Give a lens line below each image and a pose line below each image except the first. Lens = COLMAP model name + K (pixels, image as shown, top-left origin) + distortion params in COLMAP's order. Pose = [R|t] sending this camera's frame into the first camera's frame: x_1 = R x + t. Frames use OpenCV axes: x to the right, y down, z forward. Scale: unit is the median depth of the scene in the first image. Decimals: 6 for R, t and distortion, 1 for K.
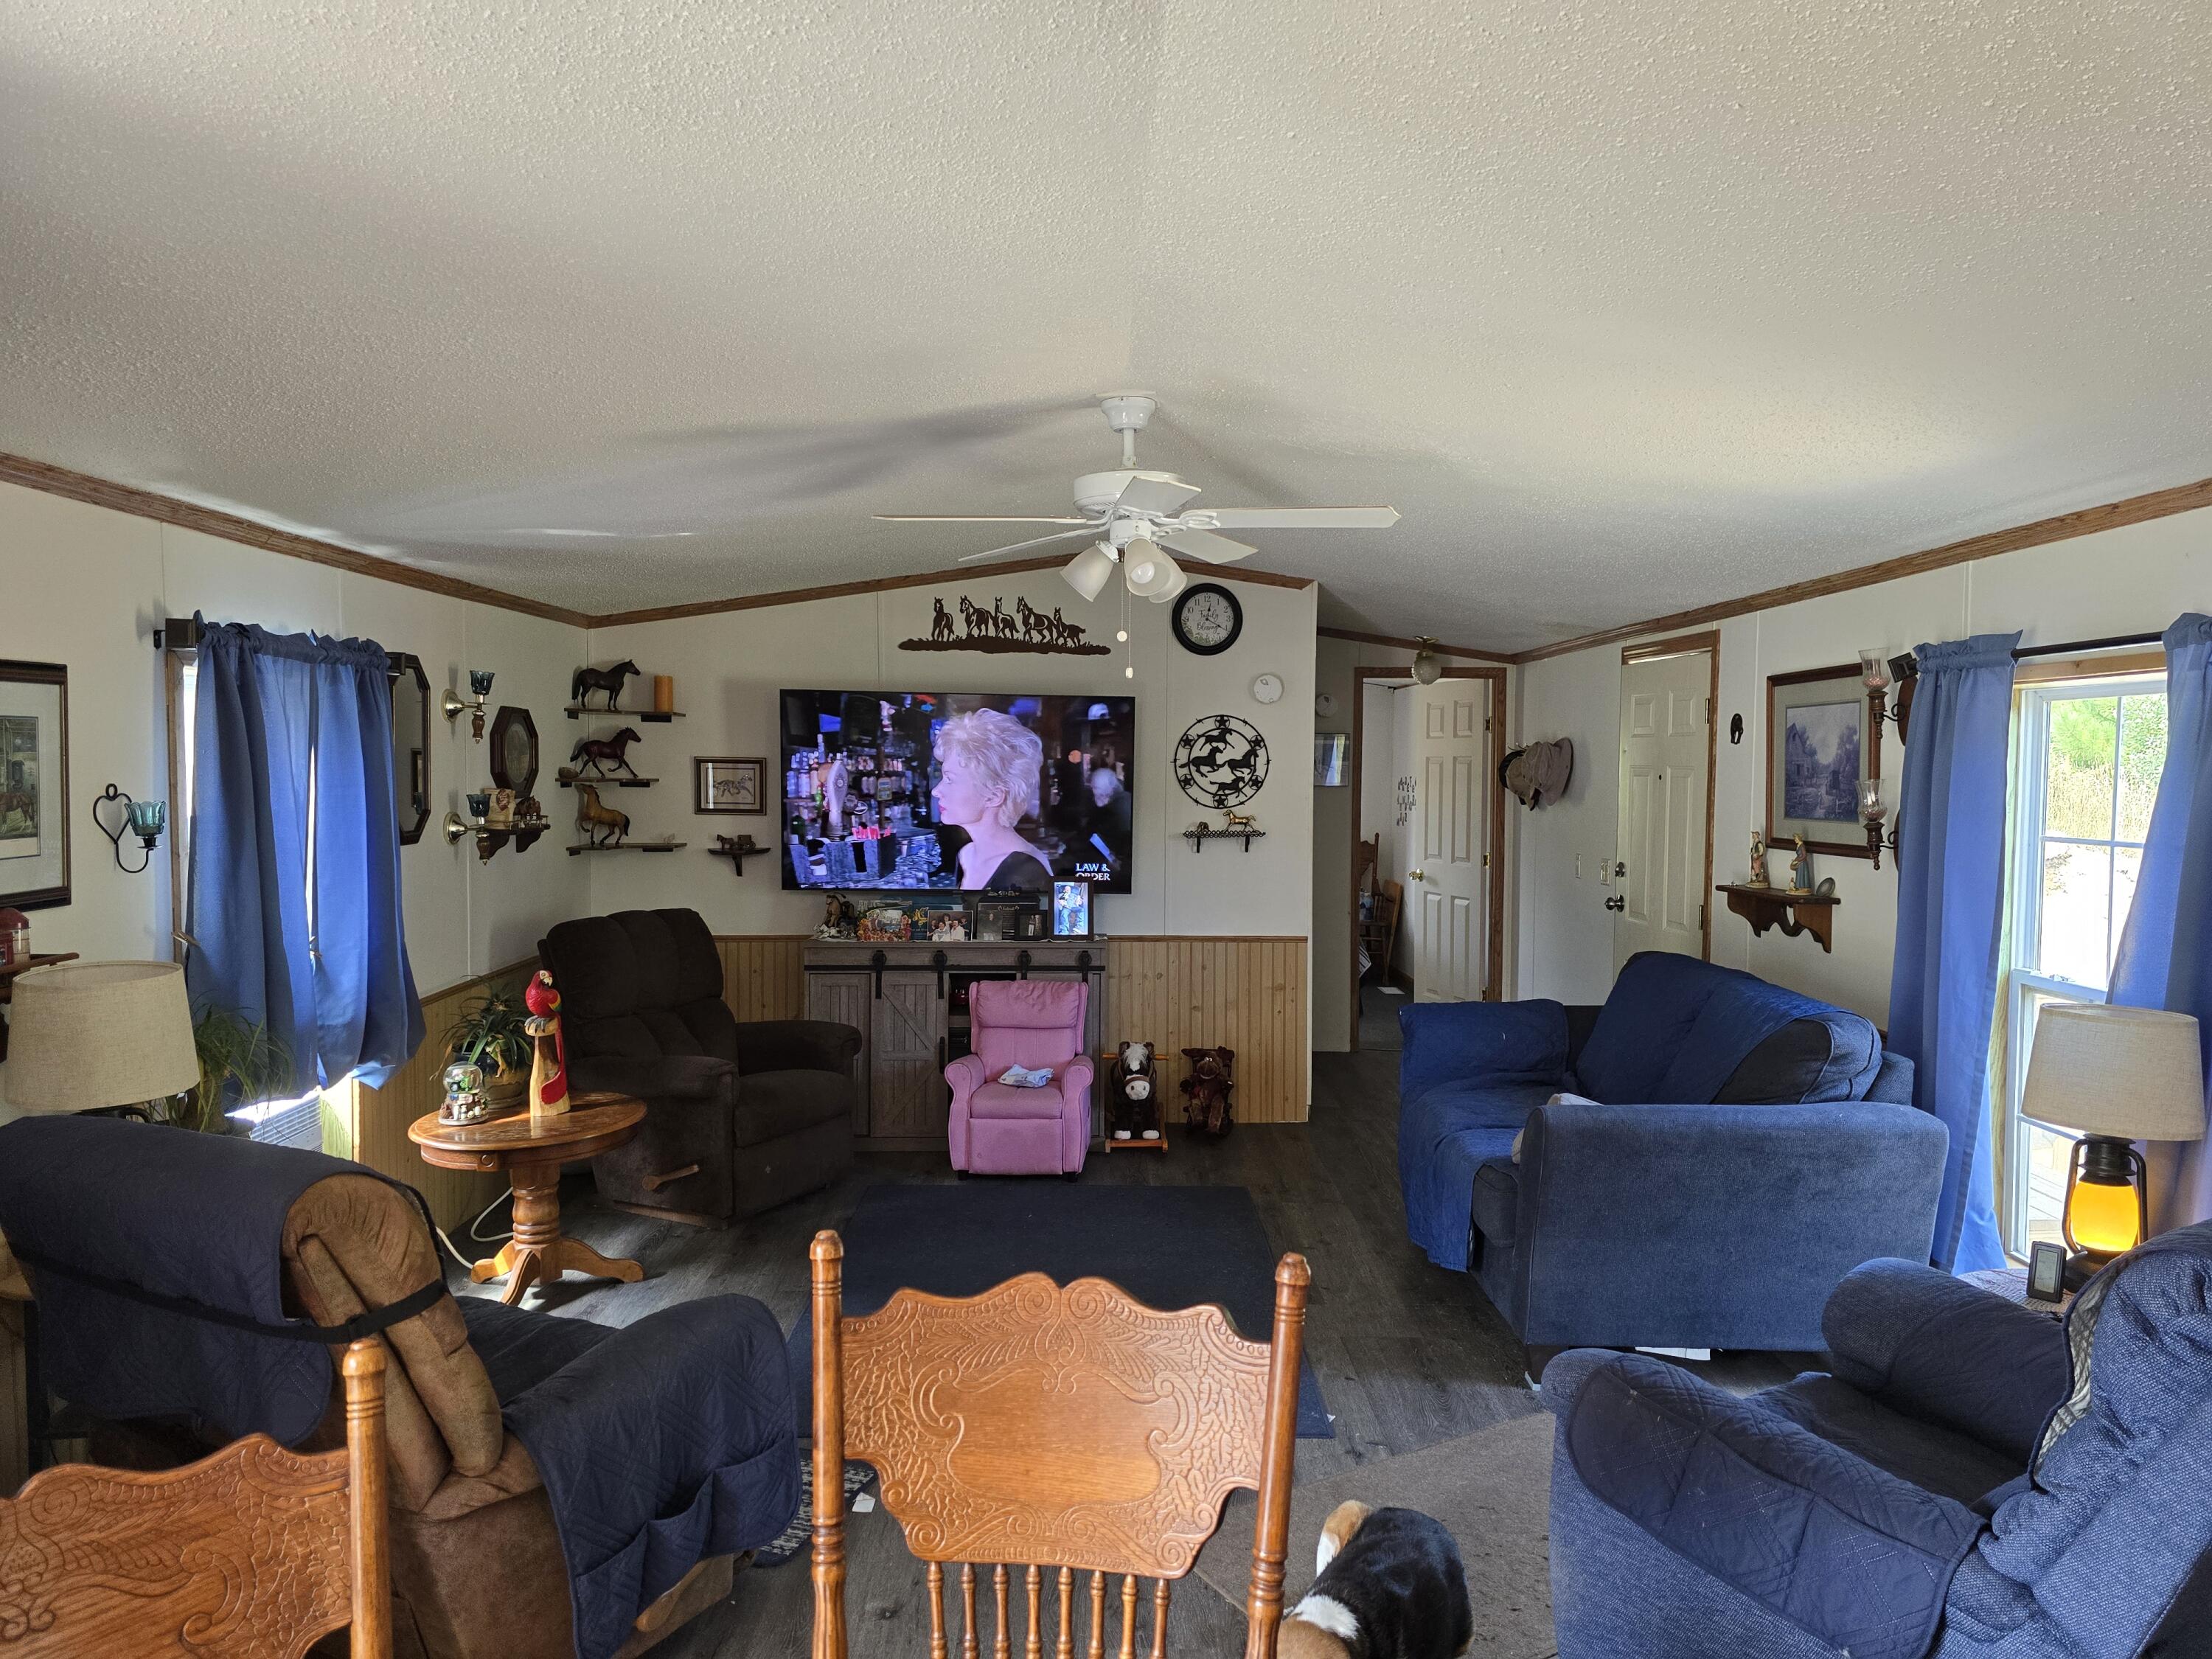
lens RADIAL K [[1479.8, 0, 1104.3], [0, 1479.8, 840.7], [0, 0, 1]] dist [0.047117, -0.051202]
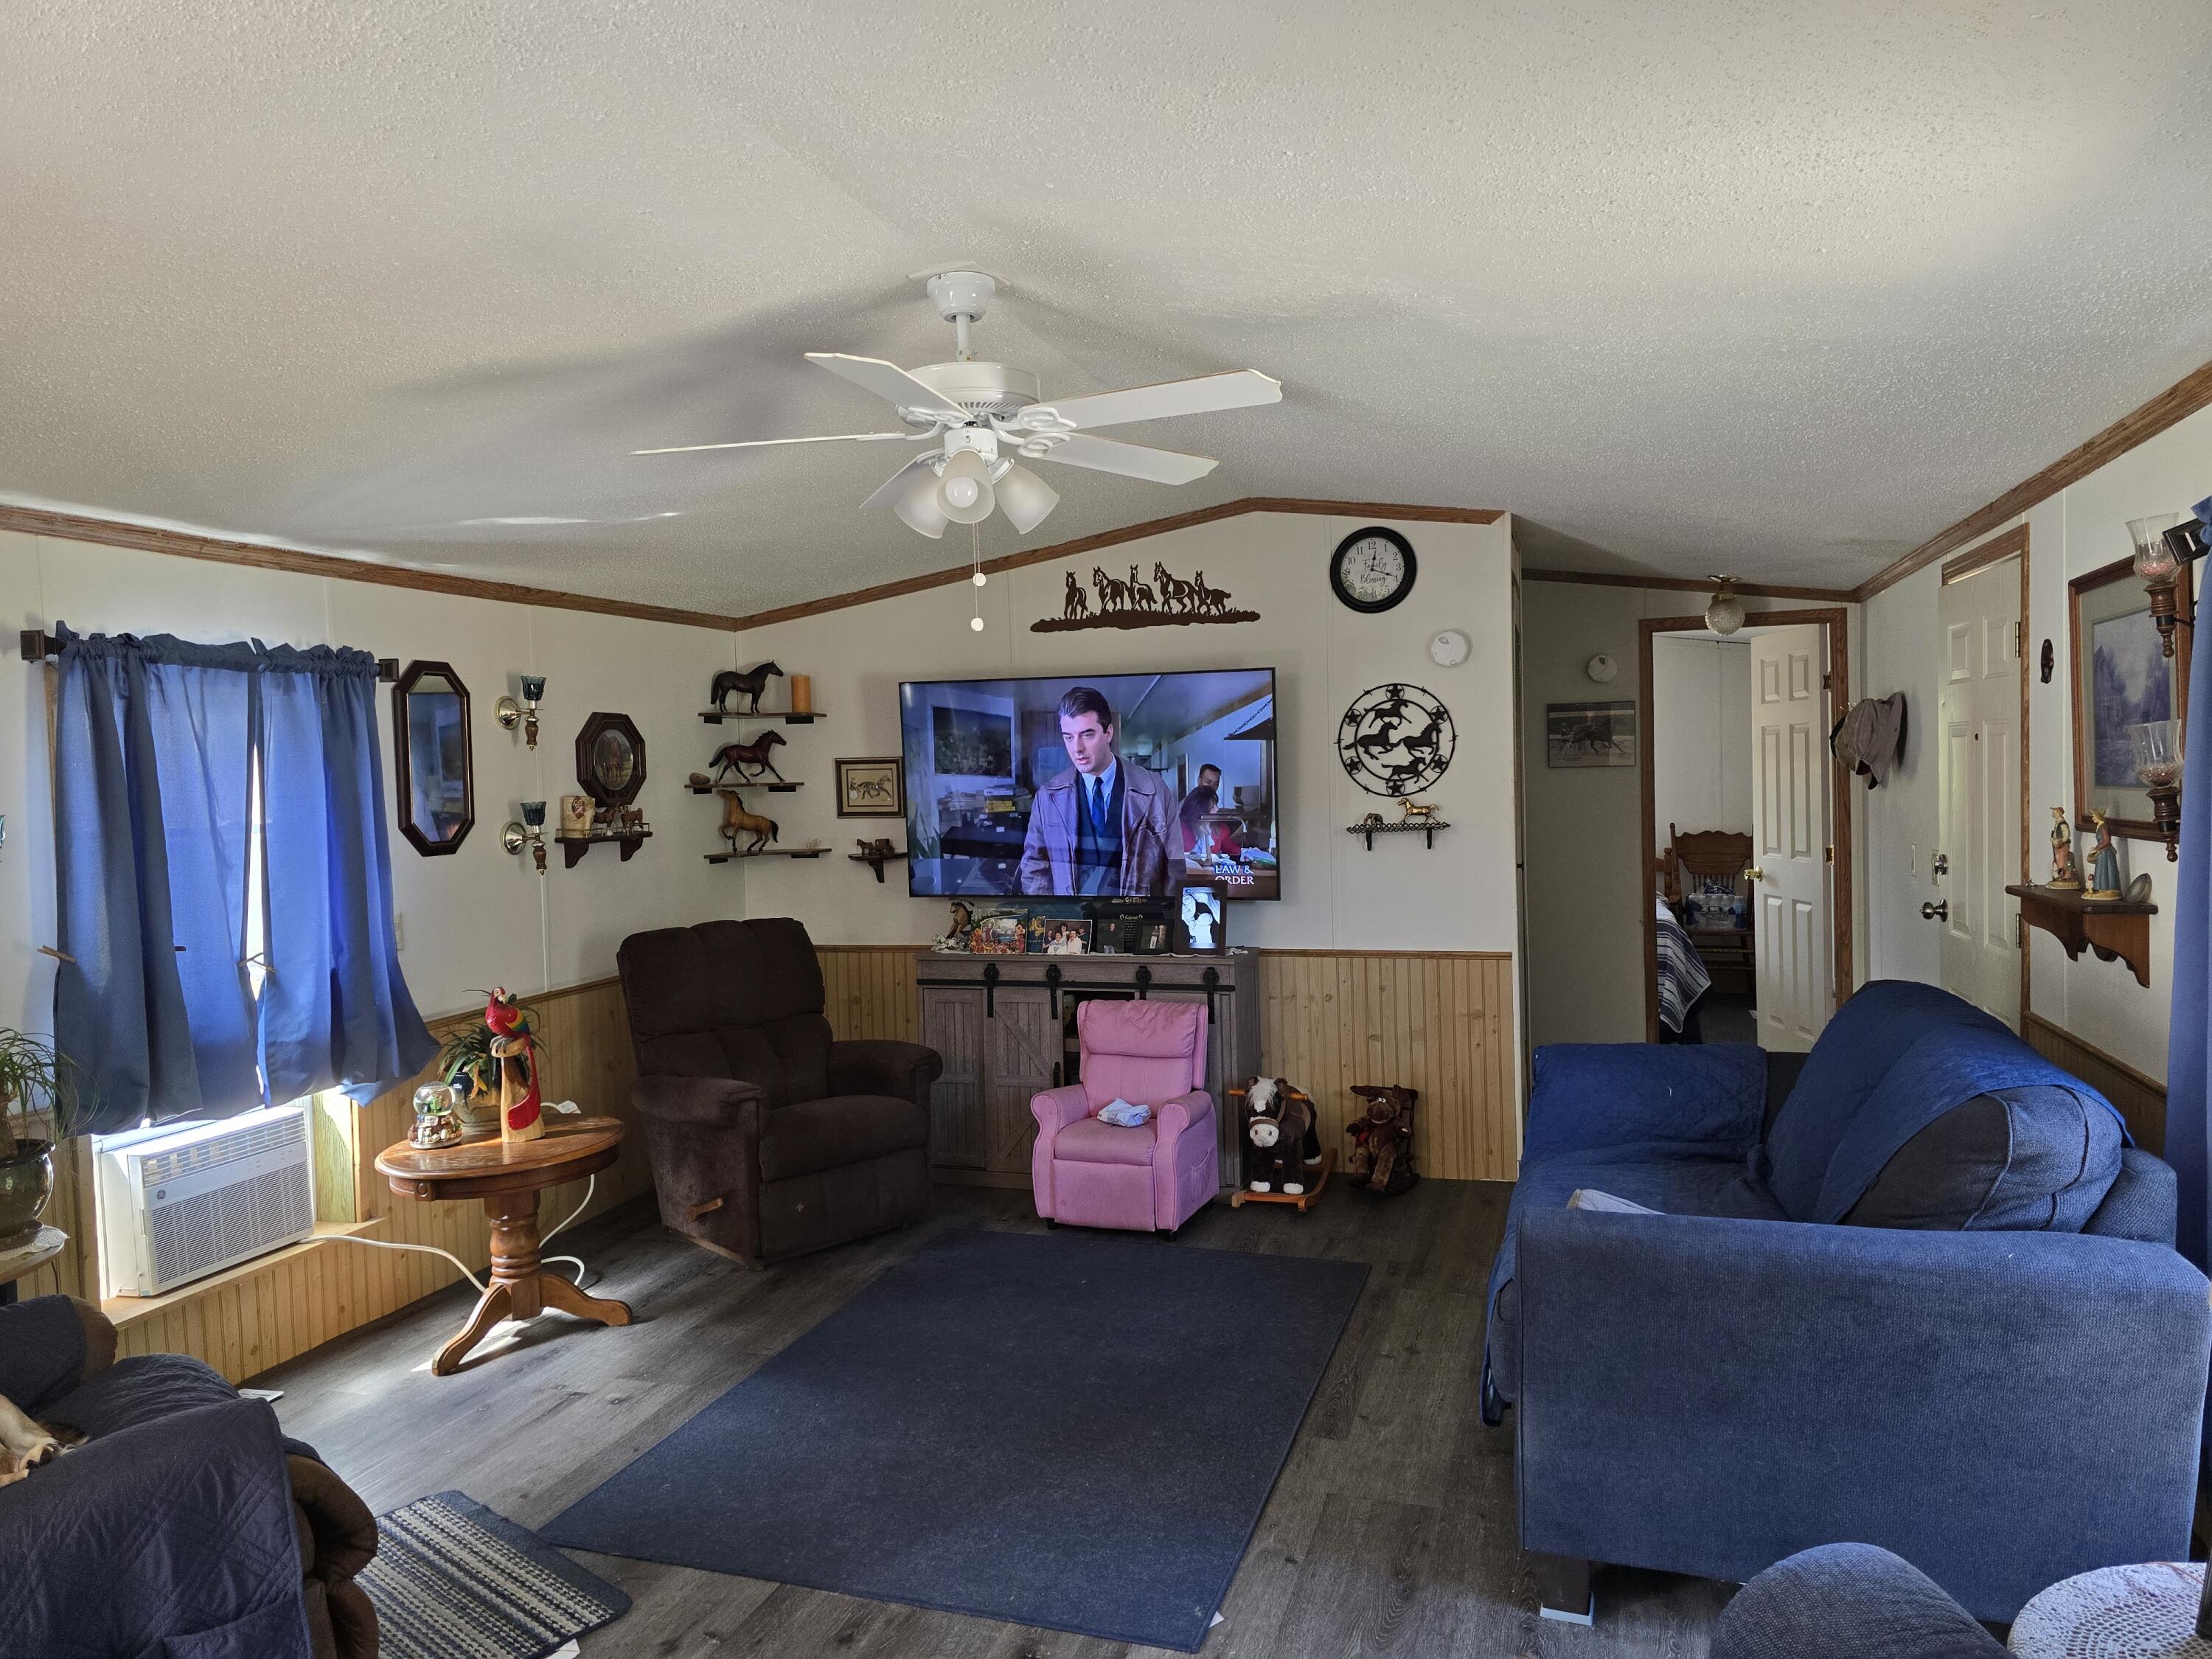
lens RADIAL K [[1479.8, 0, 1089.6], [0, 1479.8, 829.2], [0, 0, 1]] dist [0.047117, -0.051202]
pose [[0.942947, -0.020615, -0.332303, 0.222014], [0.017458, 0.999770, -0.012484, 0.004367], [0.332484, 0.005970, 0.943090, 0.182273]]
